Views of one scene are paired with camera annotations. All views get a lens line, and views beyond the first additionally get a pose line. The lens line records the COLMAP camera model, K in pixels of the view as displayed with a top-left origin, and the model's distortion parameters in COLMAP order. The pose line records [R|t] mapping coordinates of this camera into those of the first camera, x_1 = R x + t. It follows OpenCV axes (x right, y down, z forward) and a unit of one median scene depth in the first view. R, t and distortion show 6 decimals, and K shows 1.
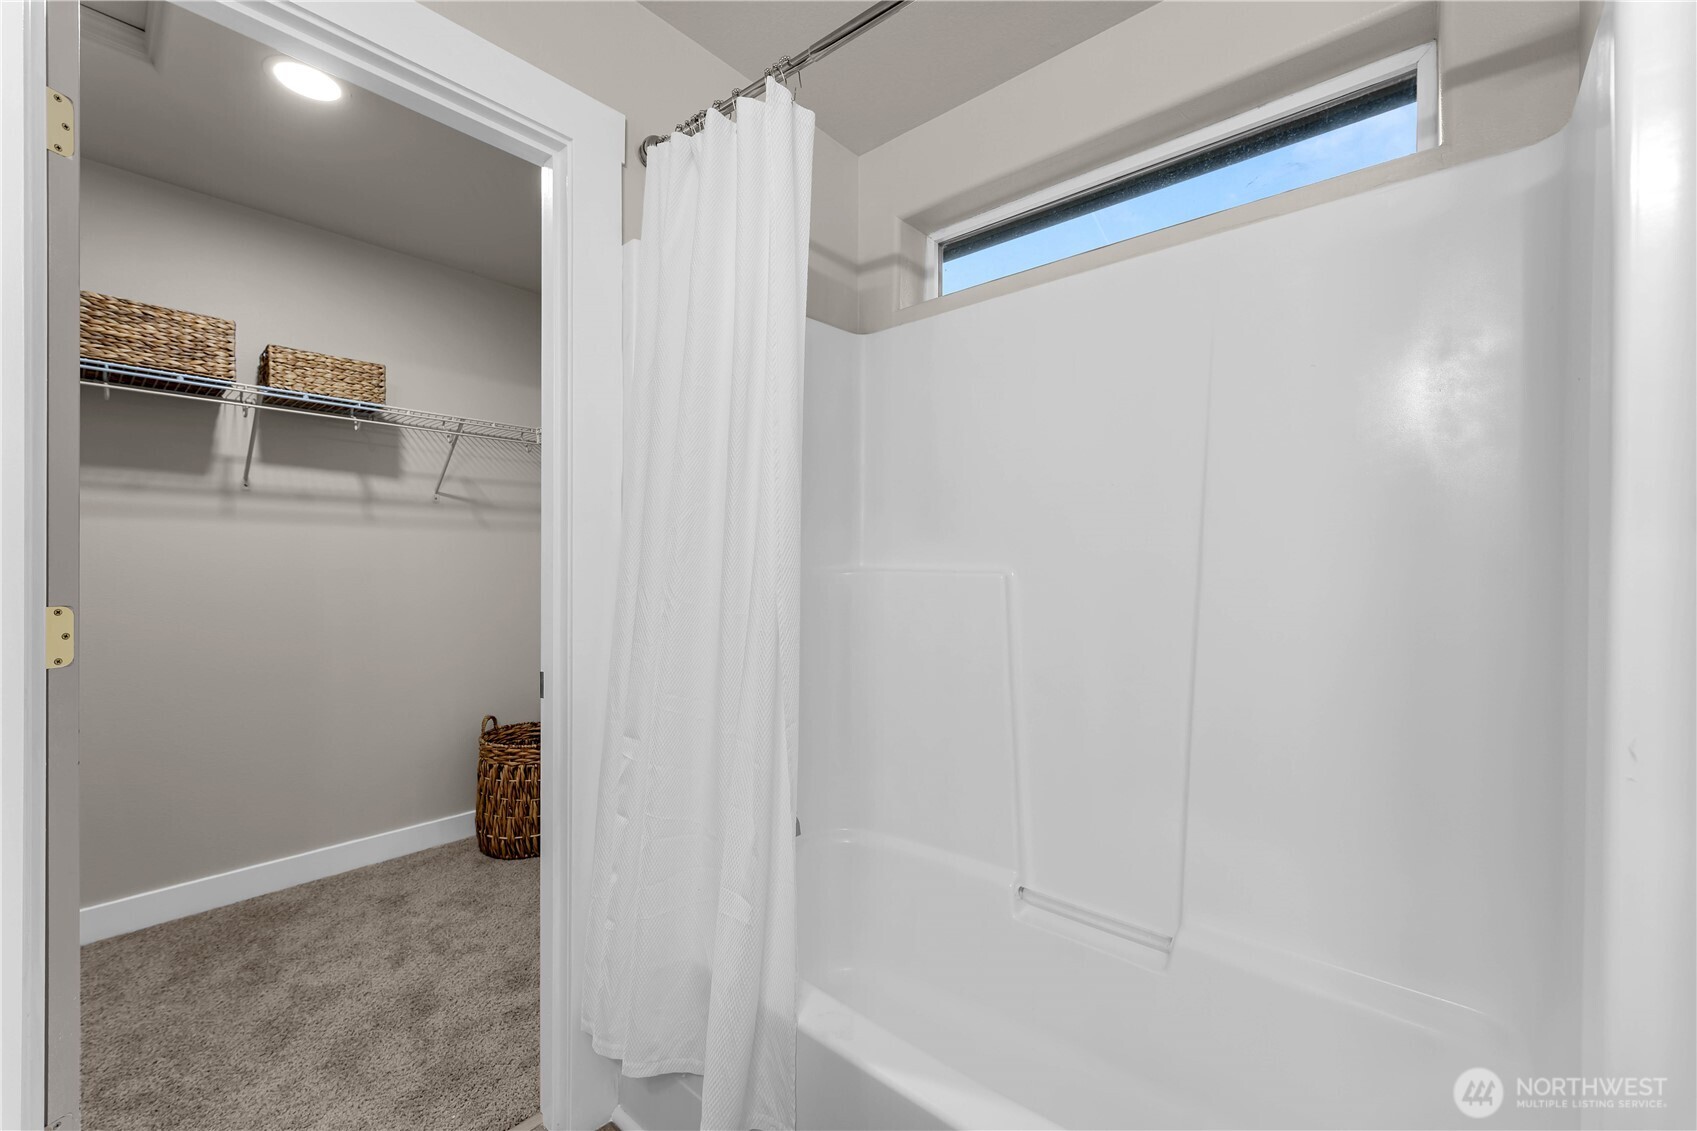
lens RADIAL K [[680.9, 0, 837.6], [0, 680.9, 566.5], [0, 0, 1]] dist [0.001177, 0.000869]
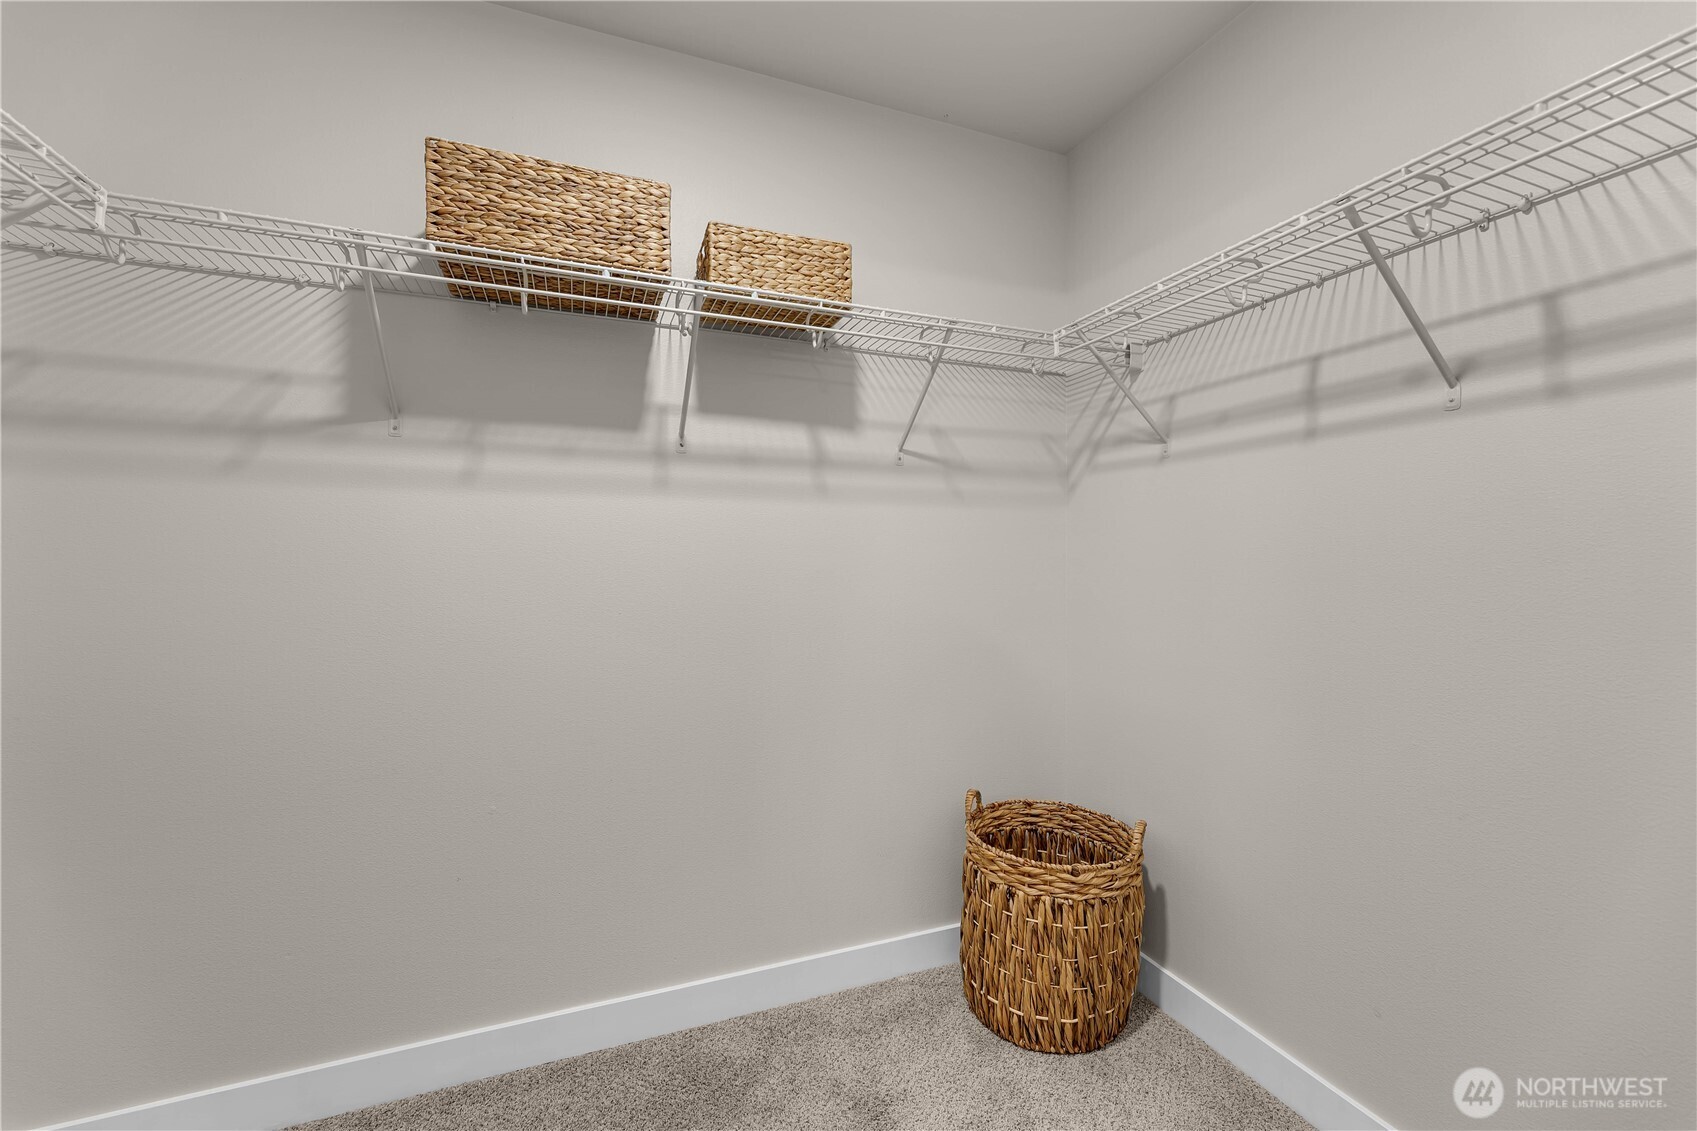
lens RADIAL K [[680.9, 0, 845.7], [0, 680.9, 566.6], [0, 0, 1]] dist [0.001177, 0.000869]
pose [[0.892327, 0.001934, -0.451385, -0.408401], [0.000274, 0.999988, 0.004827, 0.004161], [0.451389, -0.004431, 0.892316, 0.458785]]
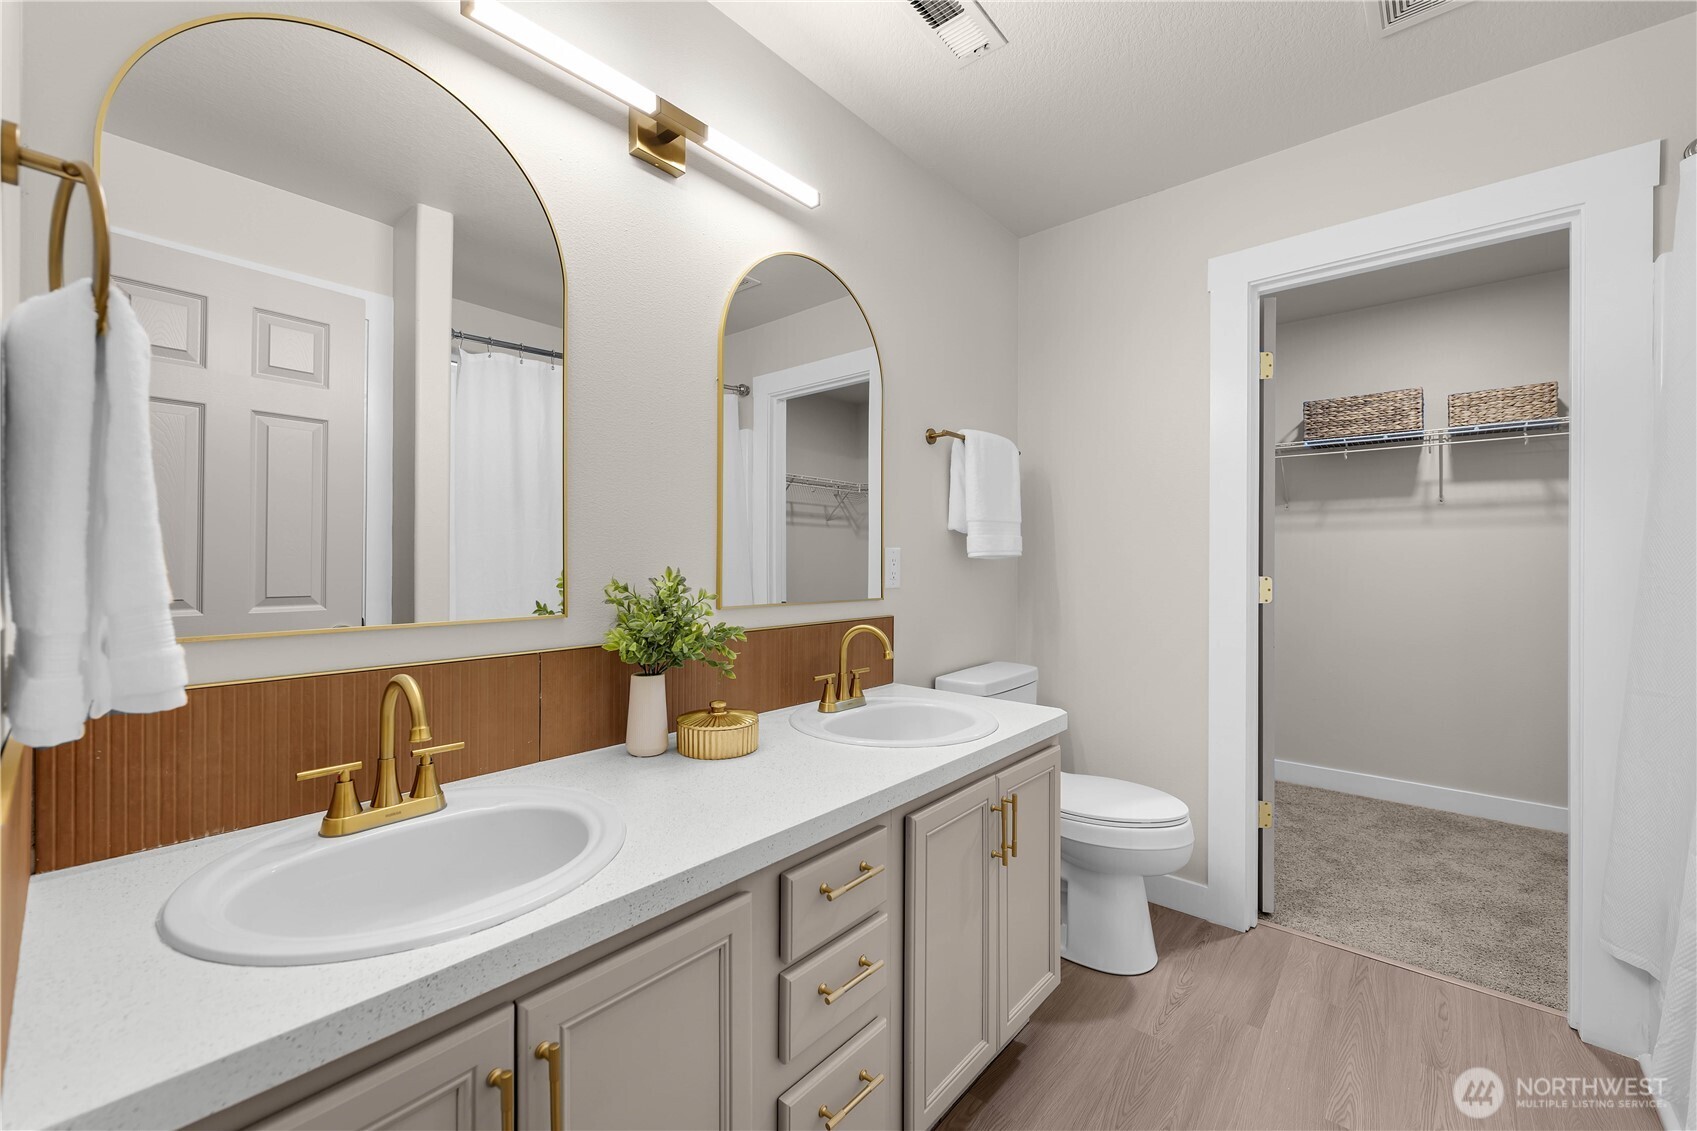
lens RADIAL K [[680.9, 0, 836.7], [0, 680.9, 558.5], [0, 0, 1]] dist [0.001177, 0.000869]
pose [[-0.004815, -0.005426, -0.999974, 0.491606], [-0.004872, 0.999974, -0.005403, 0.007144], [0.999977, 0.004846, -0.004842, -0.185200]]
